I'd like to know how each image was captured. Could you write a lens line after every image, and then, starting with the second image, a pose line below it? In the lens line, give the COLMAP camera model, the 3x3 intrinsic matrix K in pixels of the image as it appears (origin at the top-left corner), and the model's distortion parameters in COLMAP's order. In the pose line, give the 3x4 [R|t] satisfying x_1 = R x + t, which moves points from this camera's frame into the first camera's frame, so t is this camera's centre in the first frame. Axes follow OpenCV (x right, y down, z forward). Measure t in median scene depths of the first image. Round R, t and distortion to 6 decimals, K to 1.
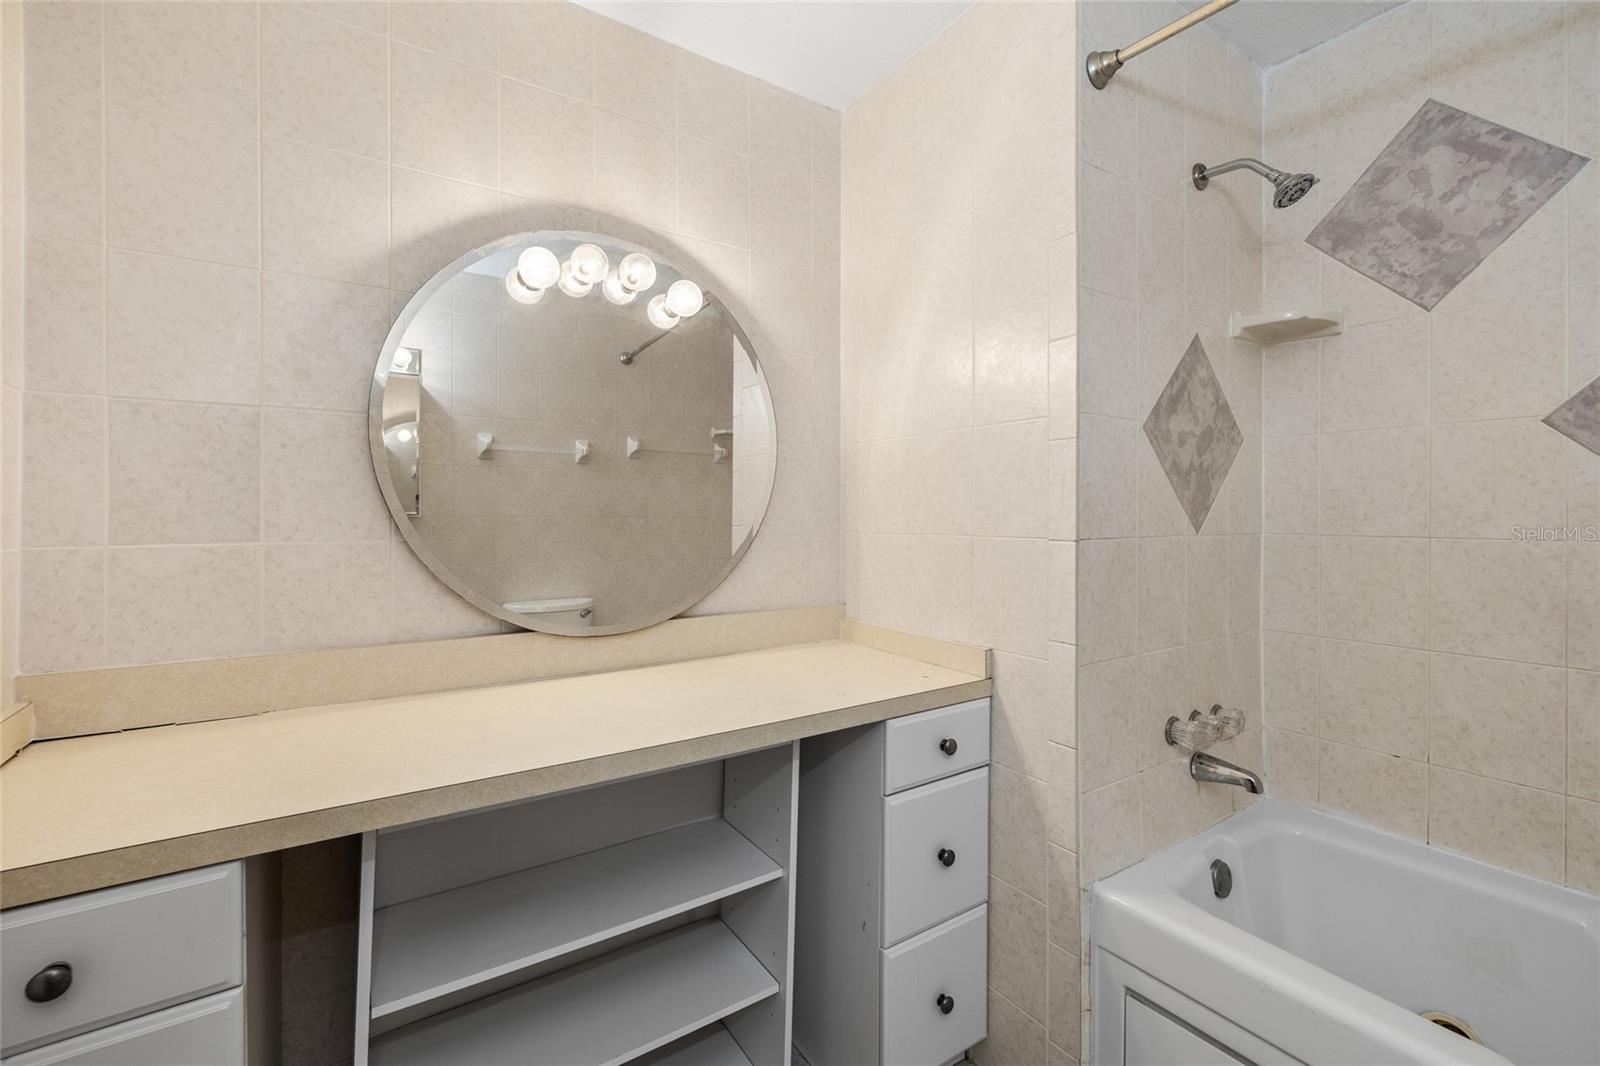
lens RADIAL K [[676.3, 0, 797.7], [0, 676.3, 516.9], [0, 0, 1]] dist [0.001250, -0.000712]
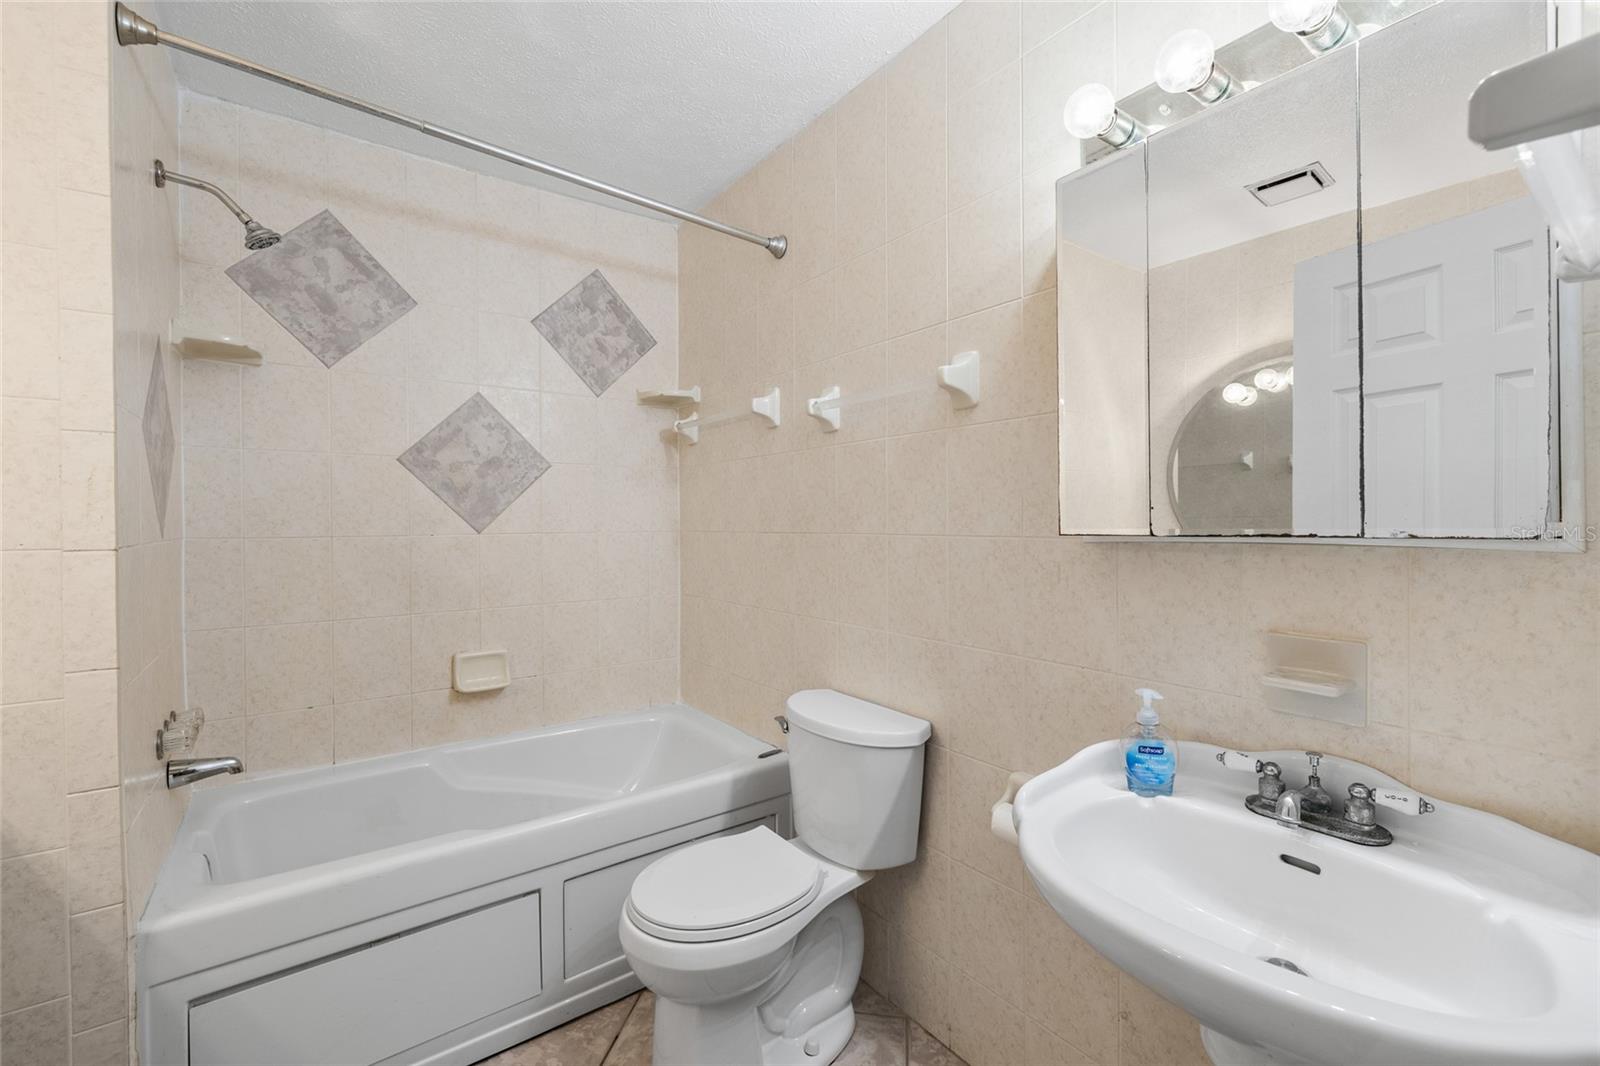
lens RADIAL K [[676.3, 0, 799.2], [0, 676.3, 528.7], [0, 0, 1]] dist [0.001250, -0.000712]
pose [[-0.049973, -0.014563, 0.998644, -0.463518], [0.008166, 0.999854, 0.014989, 0.001908], [-0.998717, 0.008904, -0.049847, 0.139590]]
